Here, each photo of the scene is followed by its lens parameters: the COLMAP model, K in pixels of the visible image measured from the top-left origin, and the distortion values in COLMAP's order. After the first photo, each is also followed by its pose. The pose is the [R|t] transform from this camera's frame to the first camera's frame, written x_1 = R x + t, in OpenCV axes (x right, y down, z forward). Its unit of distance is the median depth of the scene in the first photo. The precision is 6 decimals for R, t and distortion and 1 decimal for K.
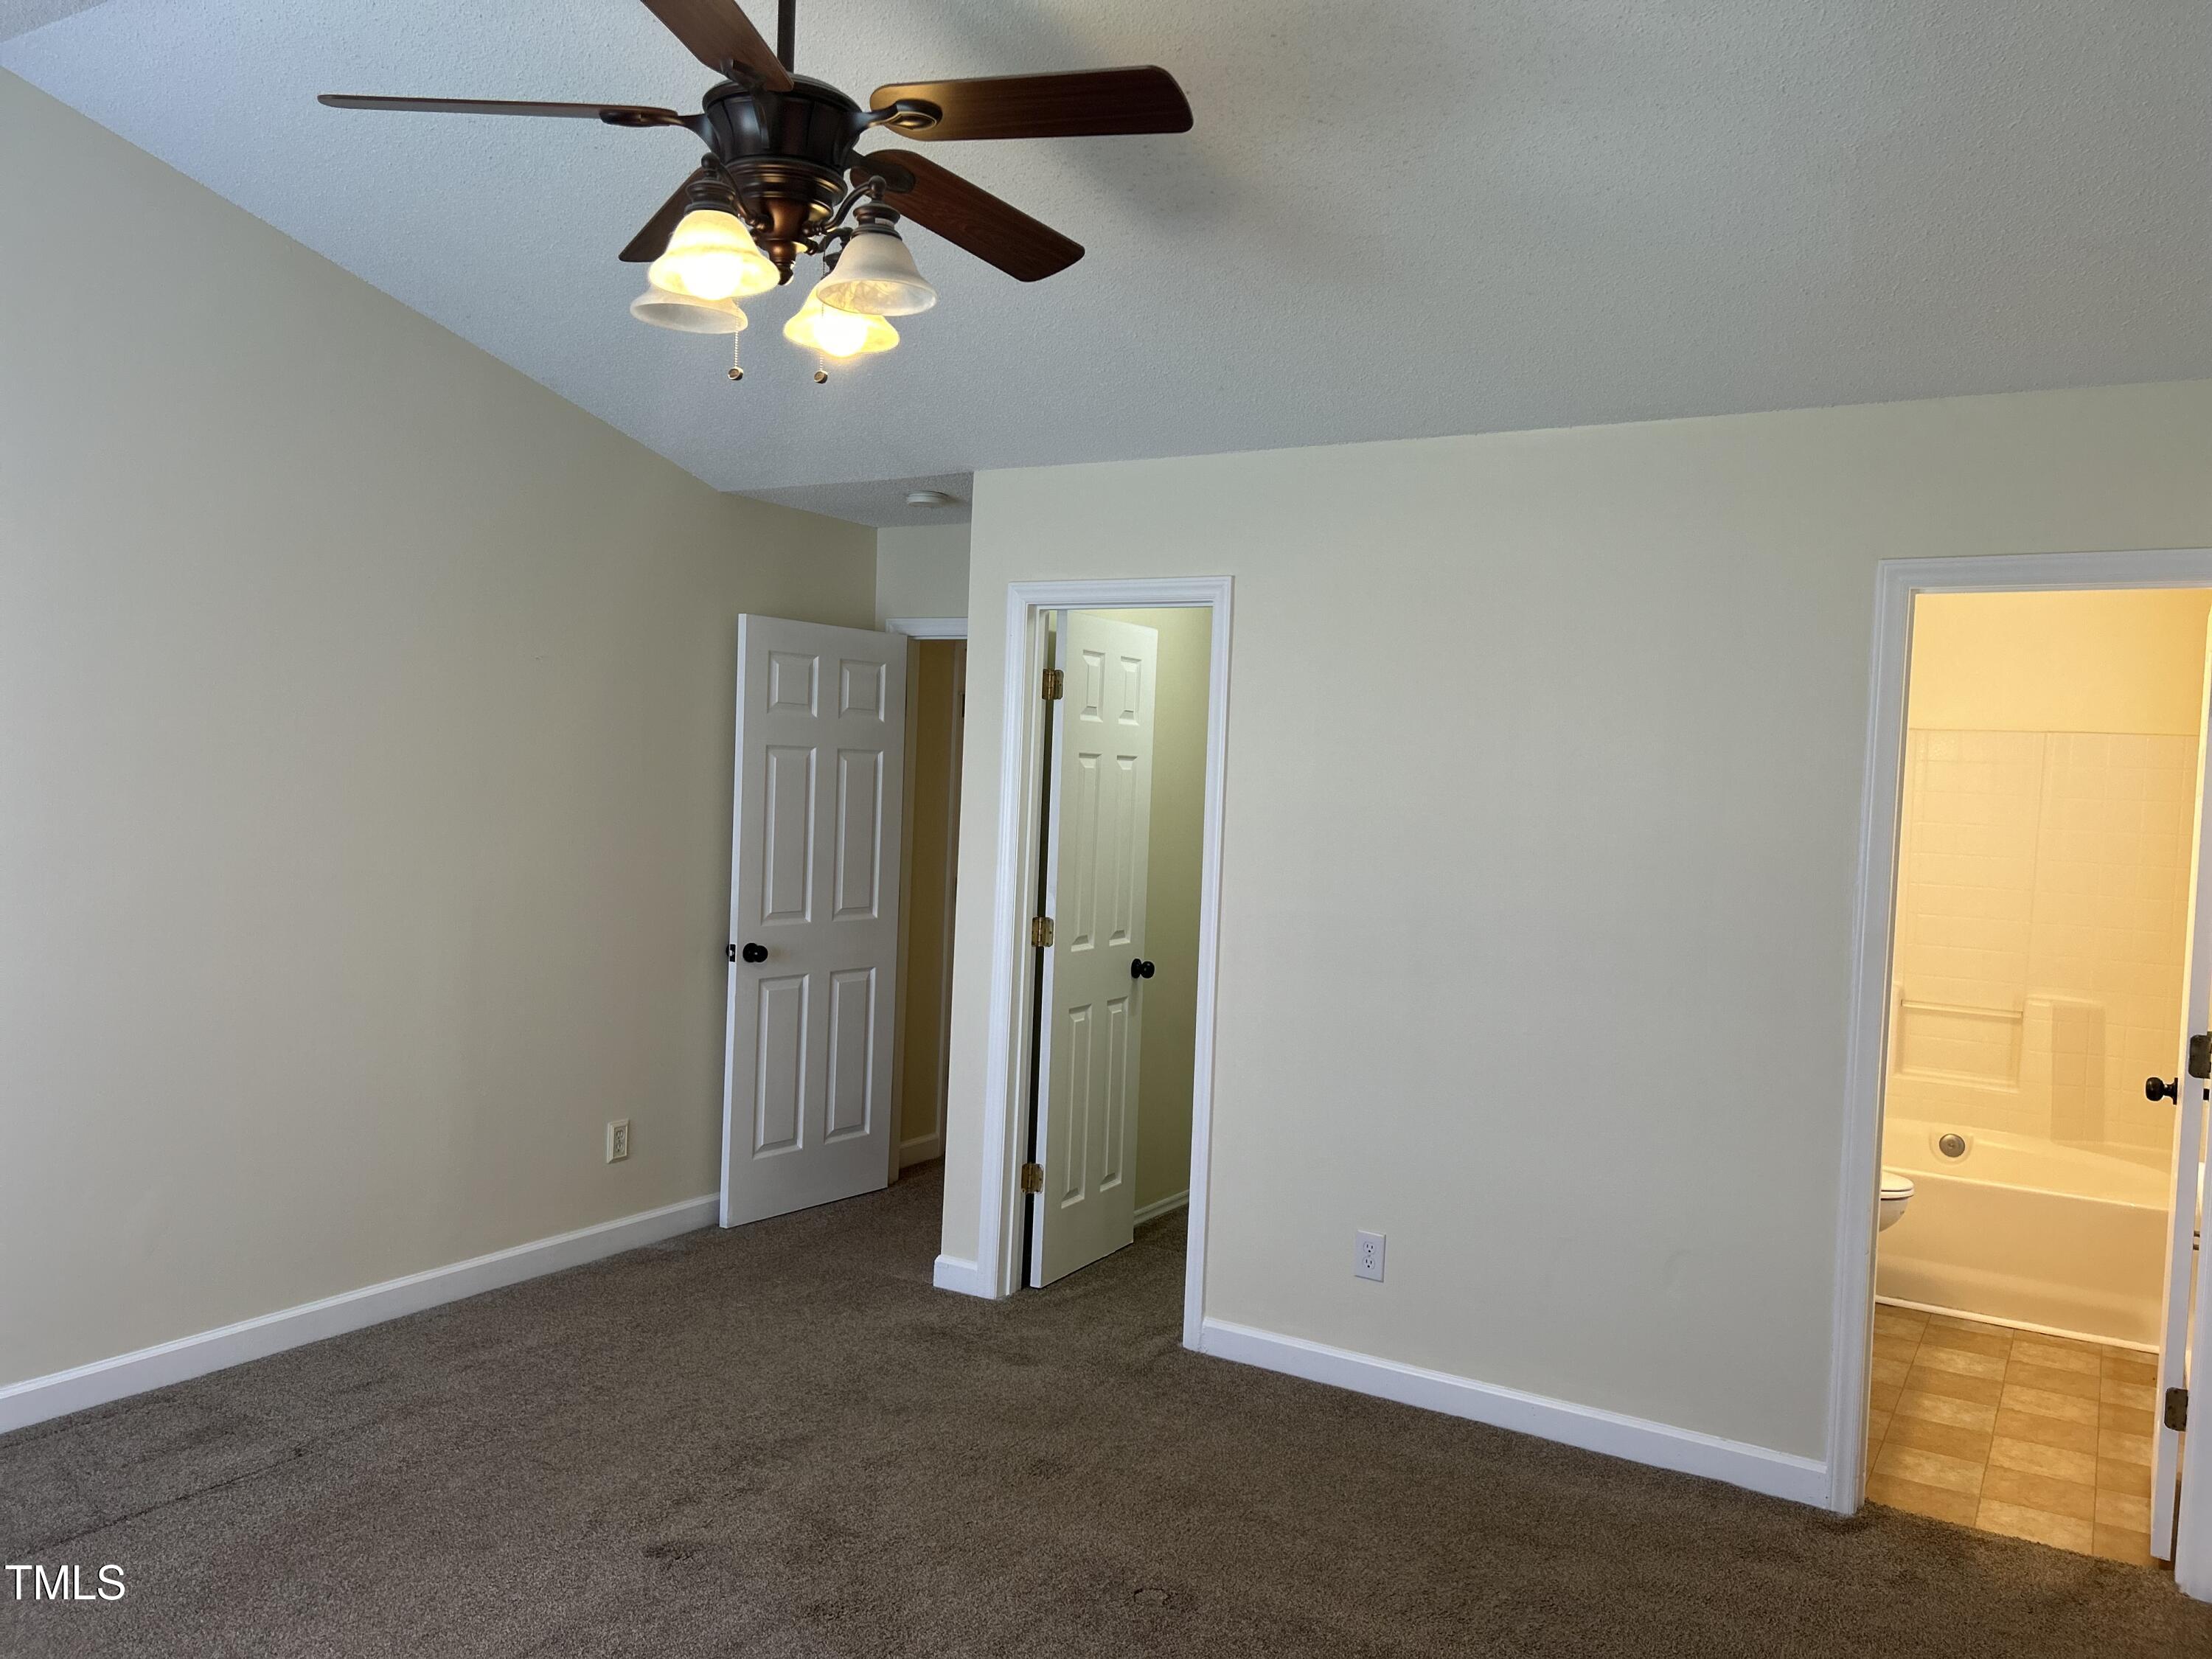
lens RADIAL K [[1650.9, 0, 1091.8], [0, 1650.9, 825.0], [0, 0, 1]] dist [0.041042, -0.049204]
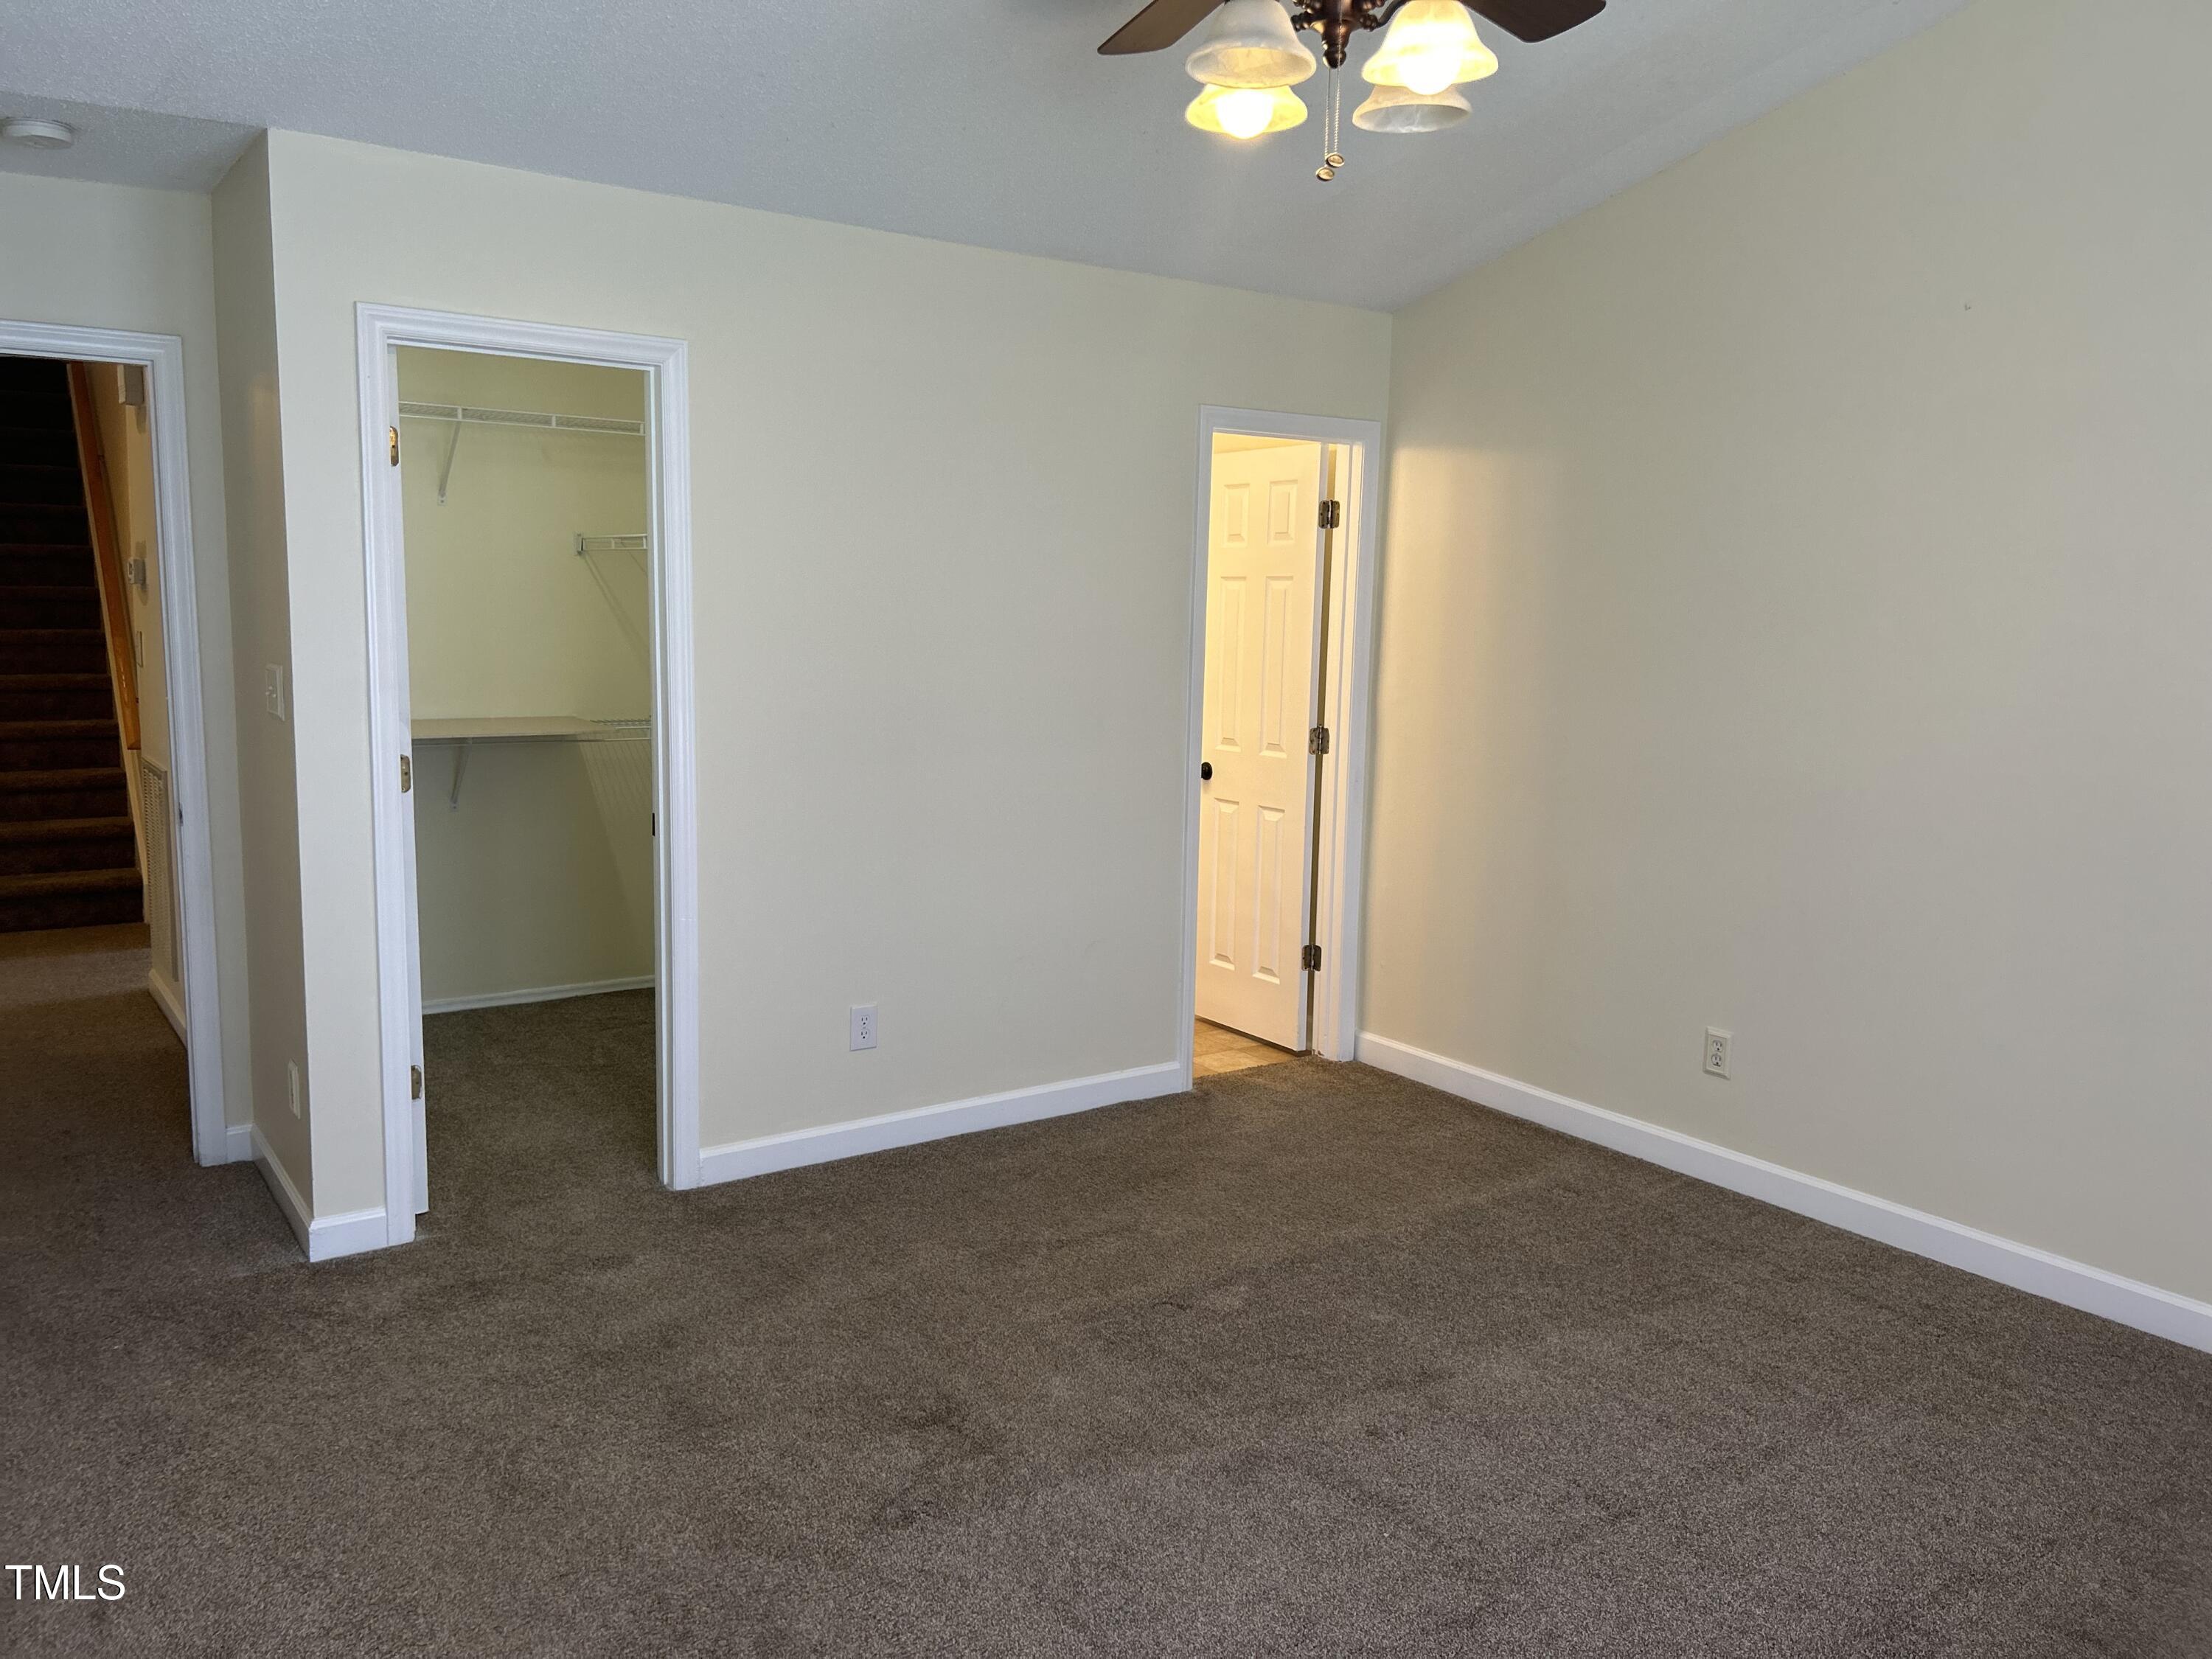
lens RADIAL K [[1650.9, 0, 1091.8], [0, 1650.9, 825.0], [0, 0, 1]] dist [0.041042, -0.049204]
pose [[0.387443, -0.151175, 0.909414, -0.813197], [0.027765, 0.987929, 0.152397, -0.027354], [-0.921475, -0.033795, 0.386964, 0.526309]]
